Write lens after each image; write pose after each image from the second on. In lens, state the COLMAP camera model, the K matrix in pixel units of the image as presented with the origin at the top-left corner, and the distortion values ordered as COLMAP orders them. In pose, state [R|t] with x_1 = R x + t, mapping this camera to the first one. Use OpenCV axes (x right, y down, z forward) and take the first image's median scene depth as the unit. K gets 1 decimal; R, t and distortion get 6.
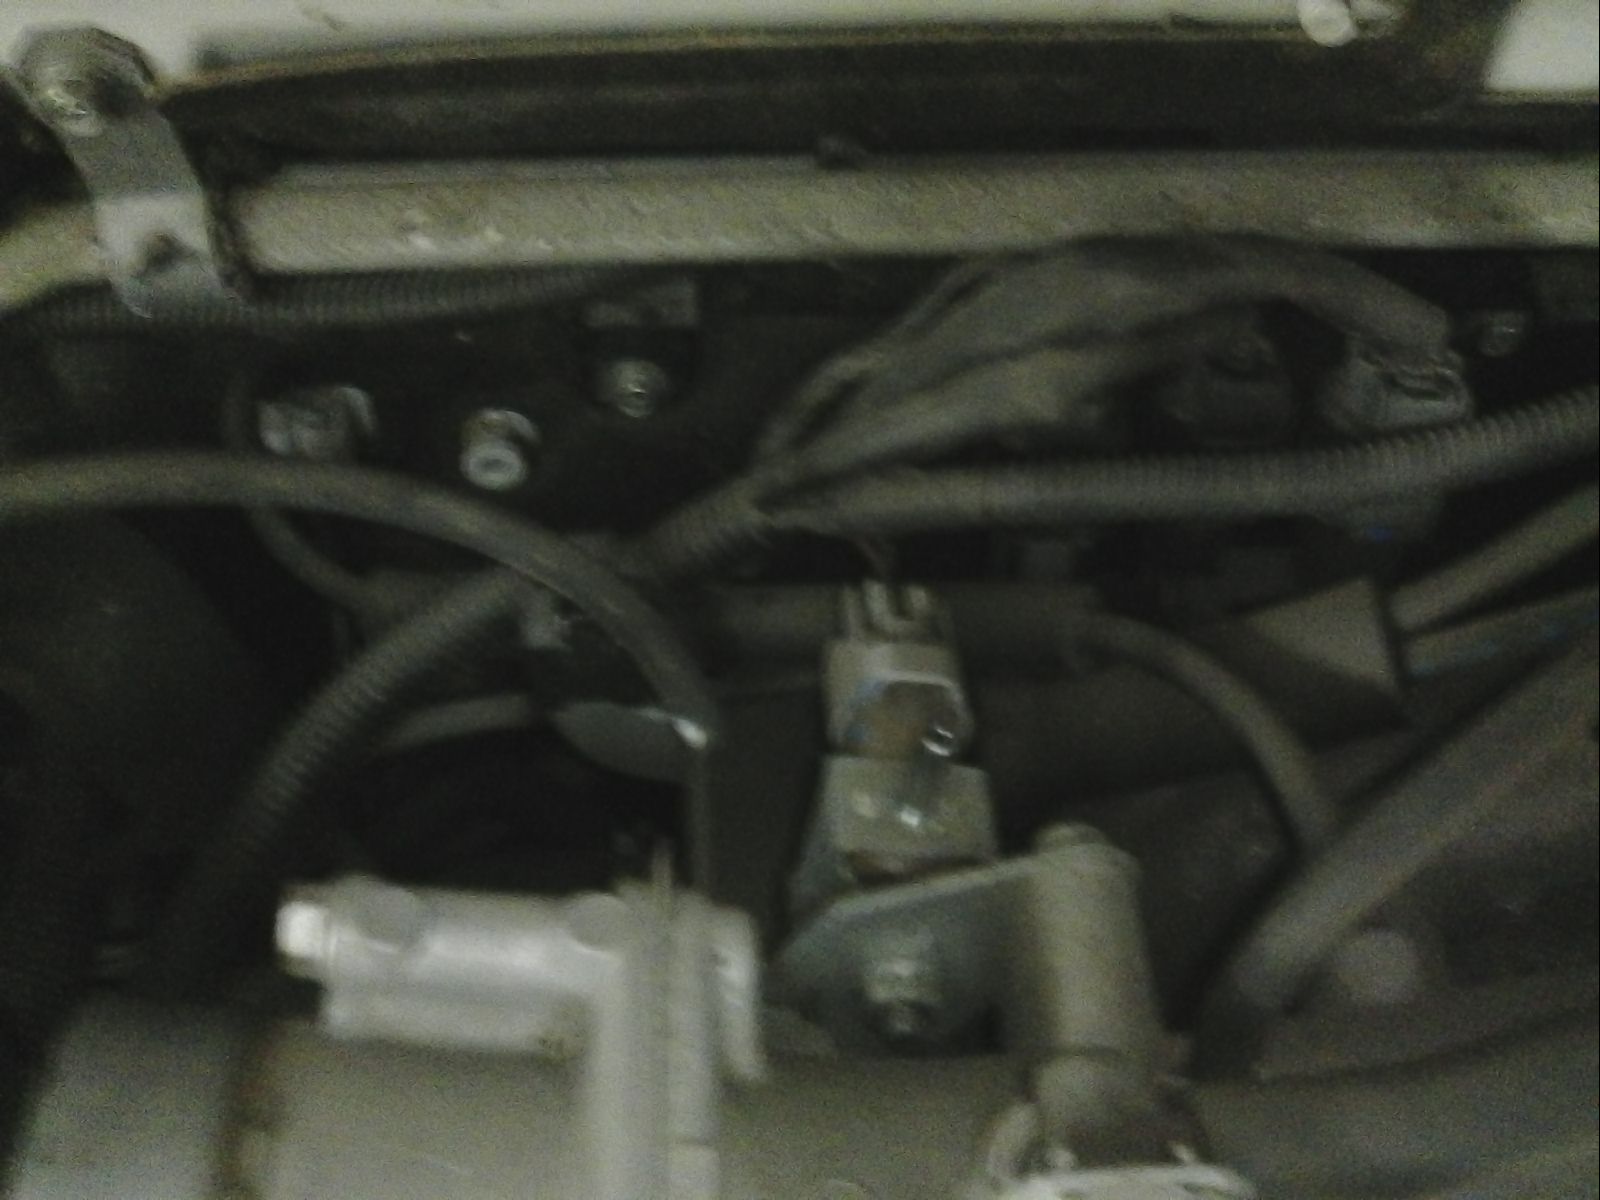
lens RADIAL K [[1855.4, 0, 800.0], [0, 1855.4, 600.0], [0, 0, 1]] dist [-0.008392, -0.349773]
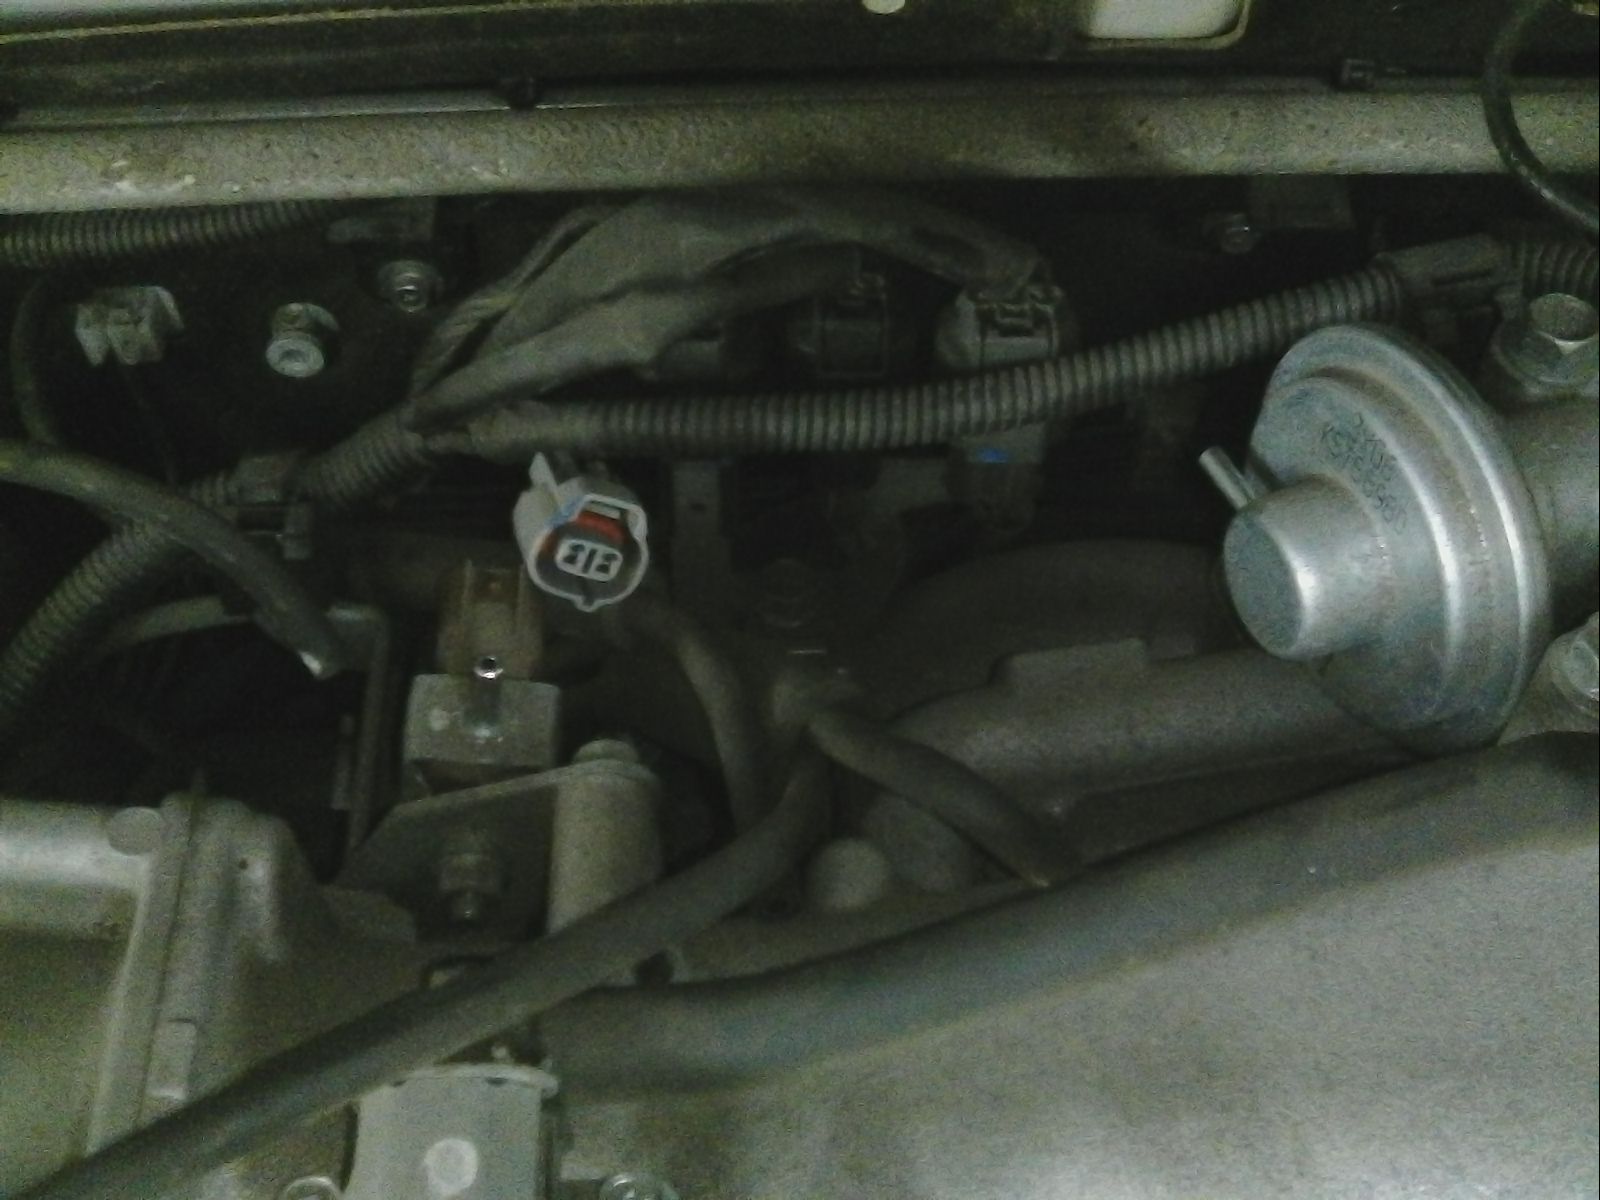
lens RADIAL K [[1855.4, 0, 800.0], [0, 1855.4, 600.0], [0, 0, 1]] dist [-0.008392, -0.349773]
pose [[0.999408, 0.006924, -0.033698, 0.252918], [-0.003575, 0.995135, 0.098457, -0.062910], [0.034216, -0.098278, 0.994571, -0.090145]]
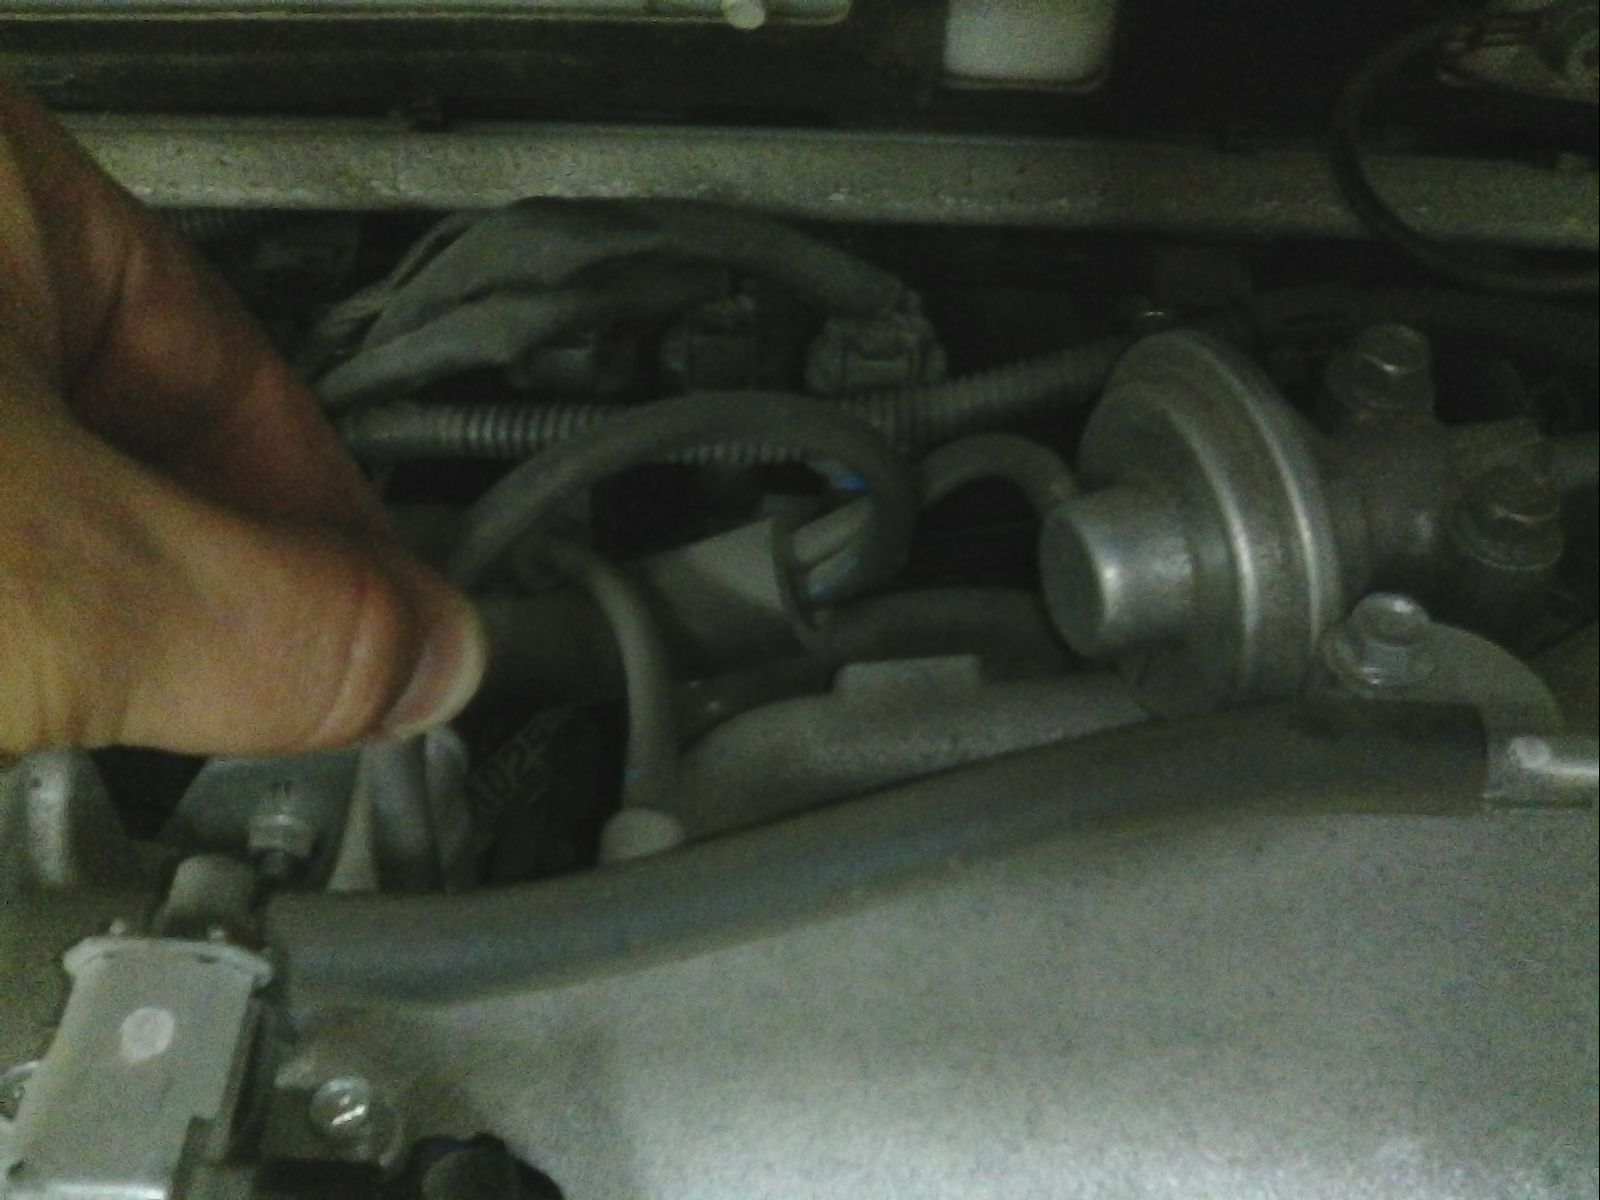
lens RADIAL K [[1855.4, 0, 800.0], [0, 1855.4, 600.0], [0, 0, 1]] dist [-0.008392, -0.349773]
pose [[0.996575, 0.060799, -0.056047, 0.367683], [-0.060559, 0.998147, 0.005979, 0.029437], [0.056307, -0.002565, 0.998410, -0.103091]]
